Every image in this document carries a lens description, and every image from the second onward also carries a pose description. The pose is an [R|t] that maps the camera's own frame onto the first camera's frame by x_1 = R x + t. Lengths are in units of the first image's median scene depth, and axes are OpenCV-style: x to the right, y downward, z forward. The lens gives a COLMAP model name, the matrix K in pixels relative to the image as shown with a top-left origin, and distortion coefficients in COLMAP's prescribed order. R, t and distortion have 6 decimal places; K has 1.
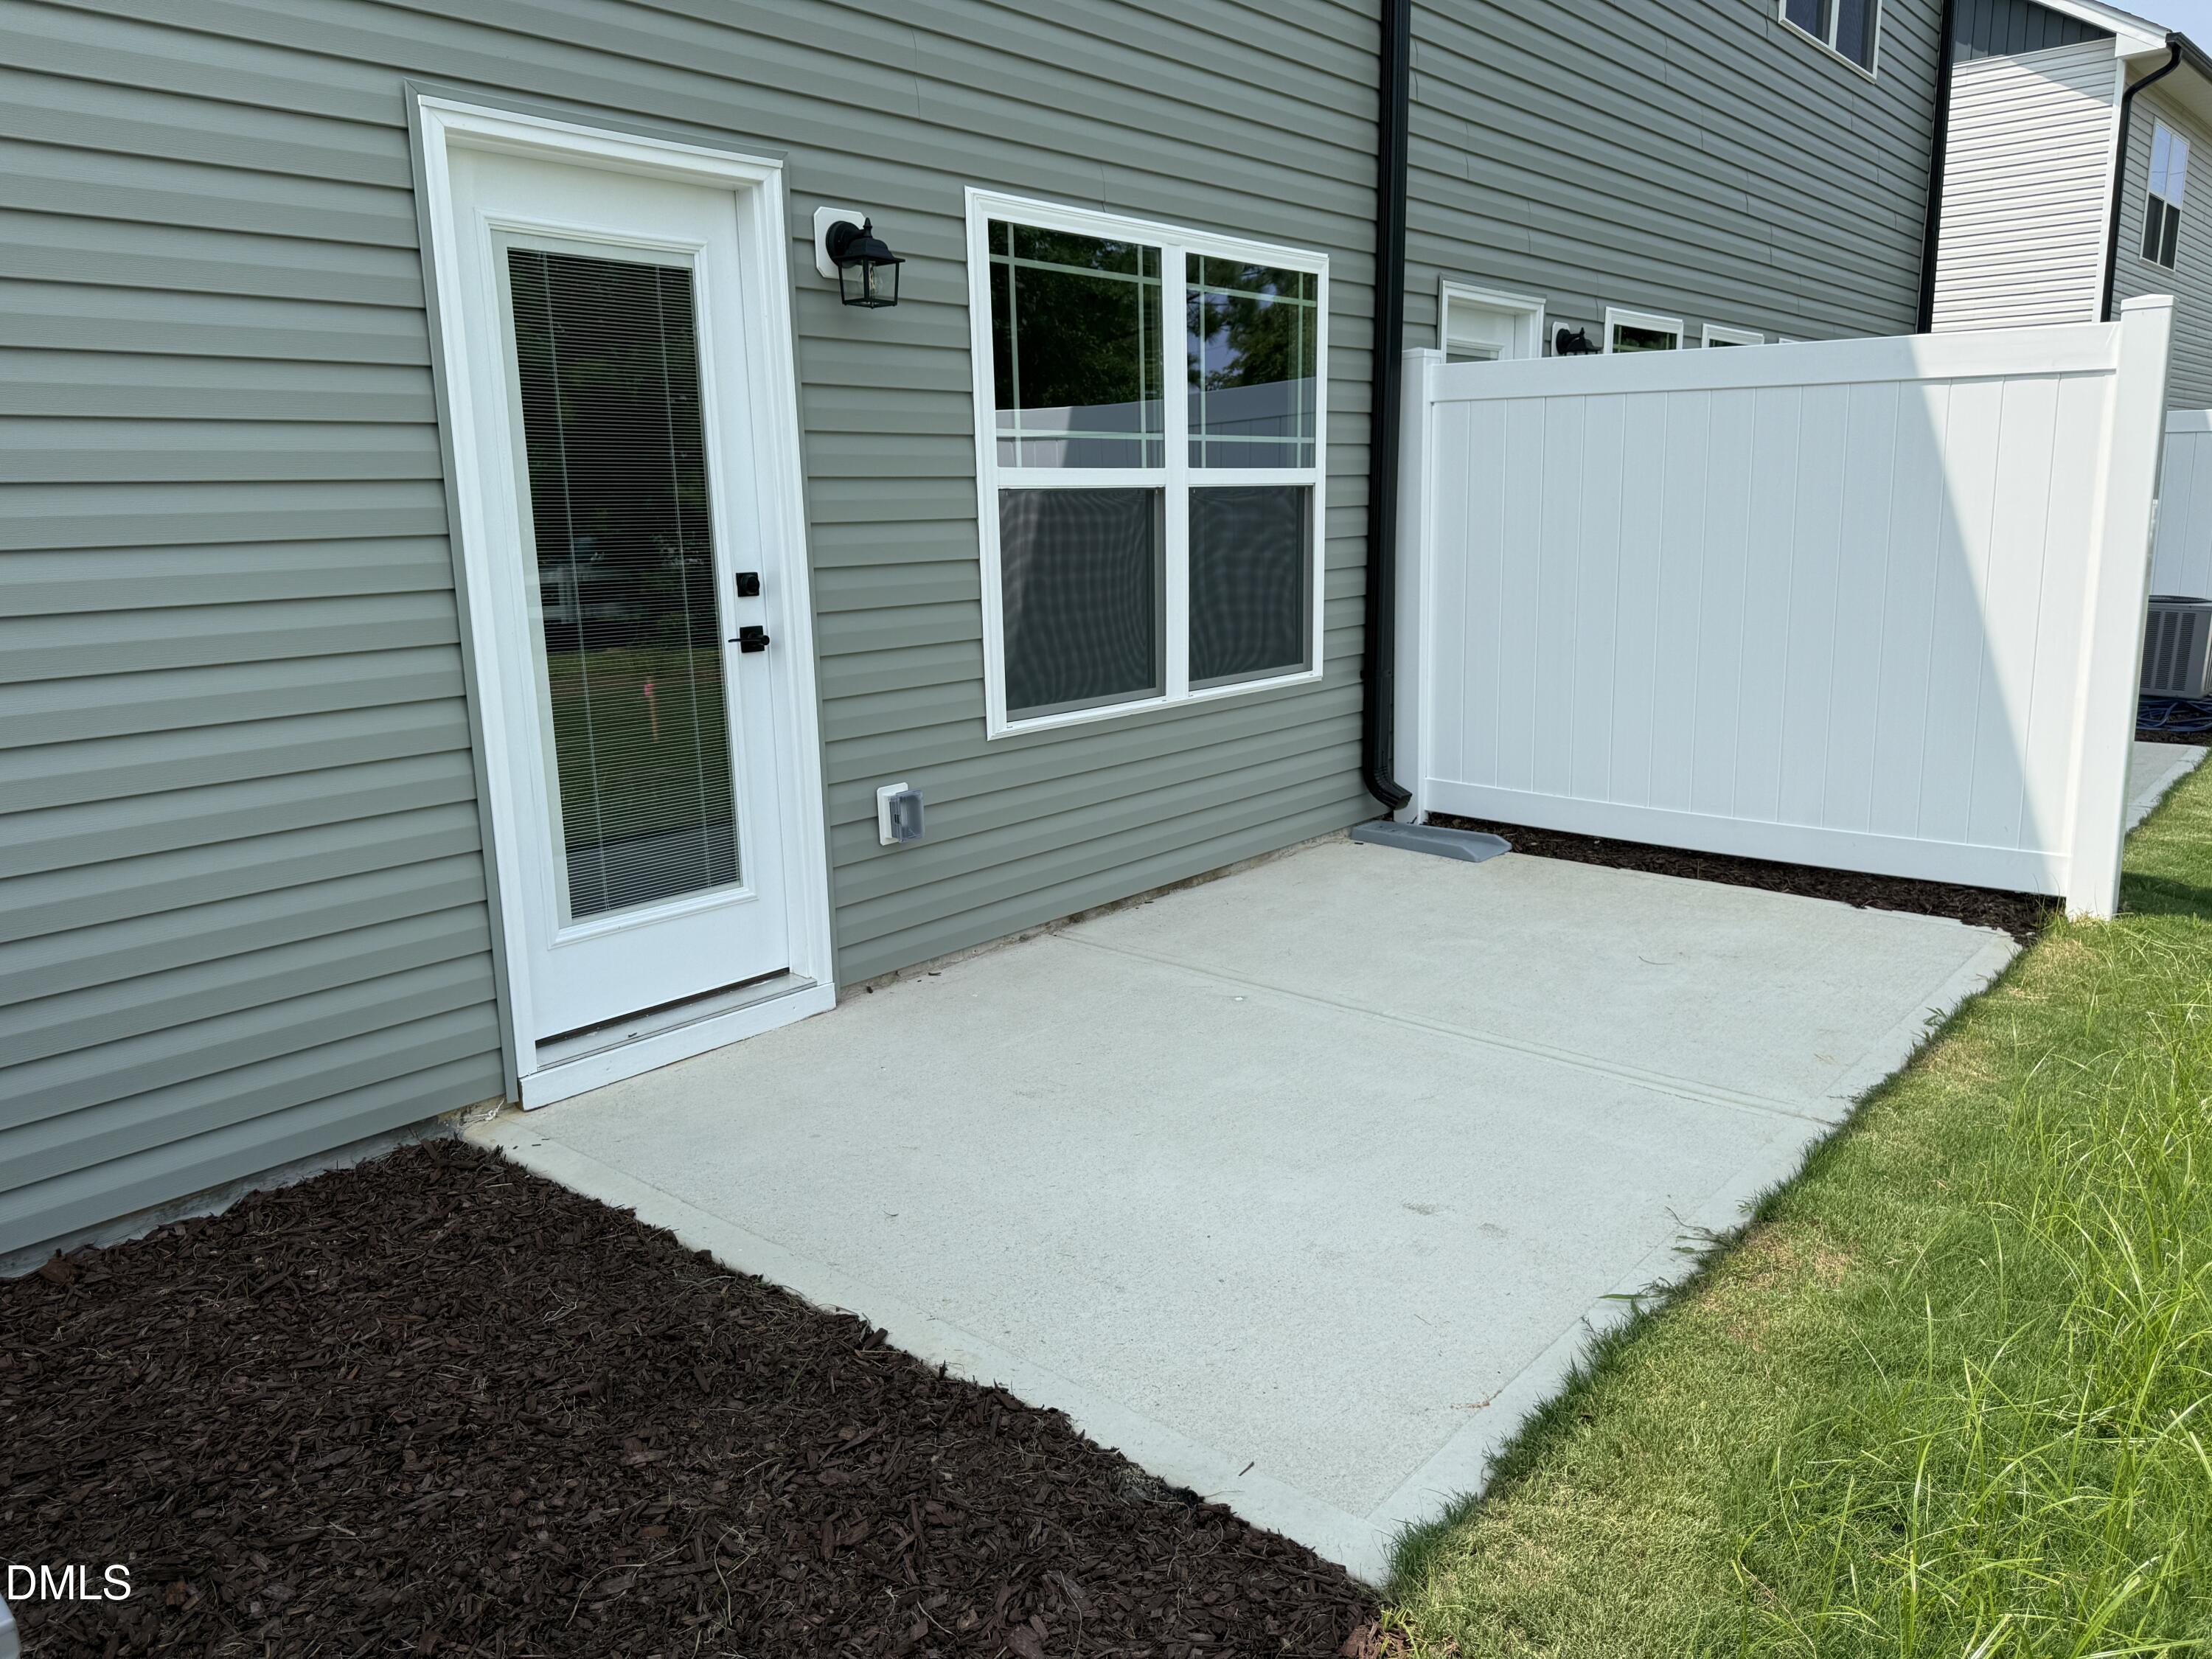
lens RADIAL K [[1504.1, 0, 1112.5], [0, 1504.1, 894.1], [0, 0, 1]] dist [0.002723, -0.000318]
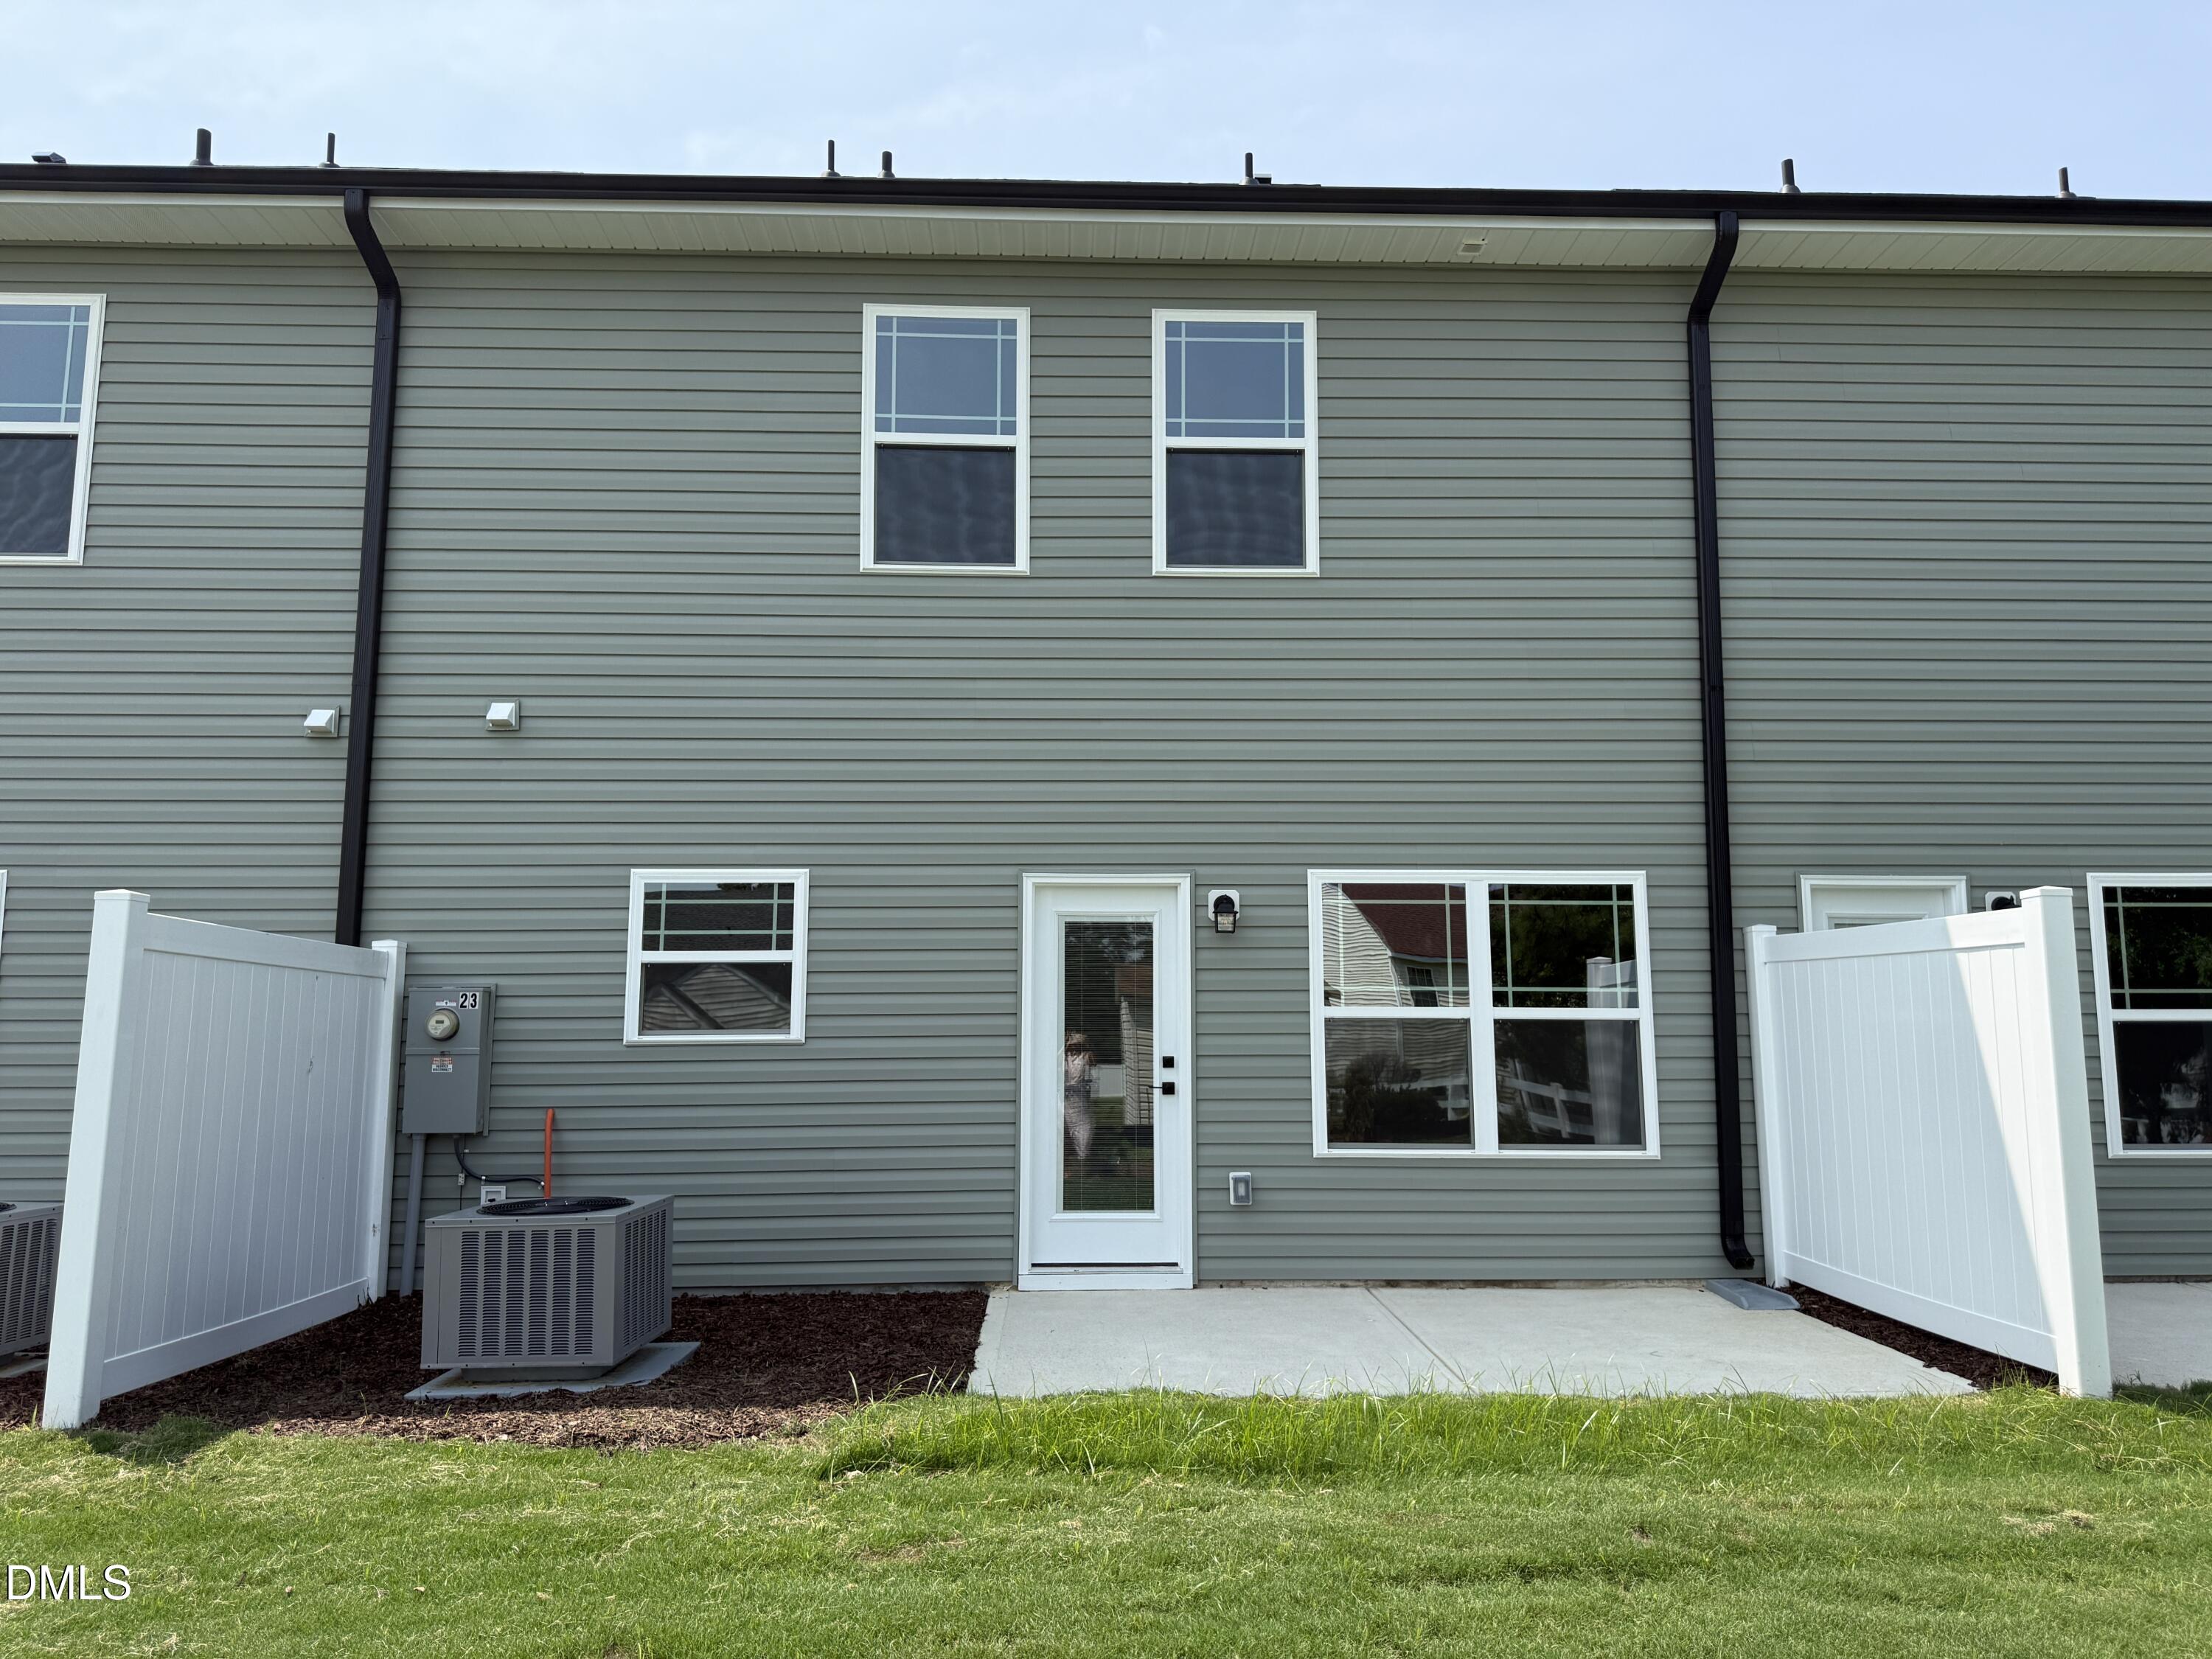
lens RADIAL K [[1504.1, 0, 1112.5], [0, 1504.1, 894.1], [0, 0, 1]] dist [0.002723, -0.000318]
pose [[0.681047, -0.046289, -0.730775, 1.157523], [-0.201612, 0.947571, -0.247914, 0.097218], [0.703938, 0.316173, 0.636008, -0.415740]]
